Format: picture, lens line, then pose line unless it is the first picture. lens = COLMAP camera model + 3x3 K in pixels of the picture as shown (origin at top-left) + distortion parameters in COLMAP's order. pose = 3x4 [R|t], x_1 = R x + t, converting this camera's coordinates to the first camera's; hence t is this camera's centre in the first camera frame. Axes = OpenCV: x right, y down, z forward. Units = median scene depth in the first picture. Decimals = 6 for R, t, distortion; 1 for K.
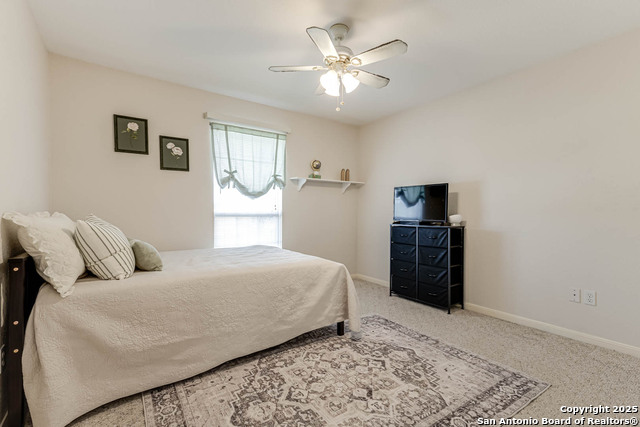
lens RADIAL K [[284.9, 0, 316.3], [0, 284.9, 216.0], [0, 0, 1]] dist [0.021189, -0.000341]
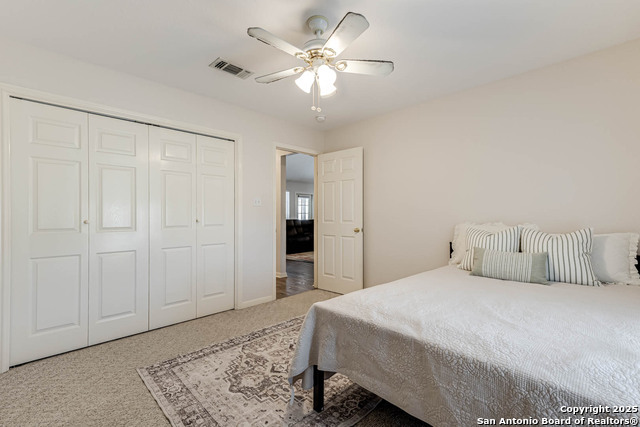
lens RADIAL K [[284.9, 0, 316.3], [0, 284.9, 216.0], [0, 0, 1]] dist [0.021189, -0.000341]
pose [[-0.987563, -0.001483, -0.157216, 0.245917], [-0.003952, 0.999874, 0.015398, -0.058189], [0.157173, 0.015828, -0.987444, 2.075281]]
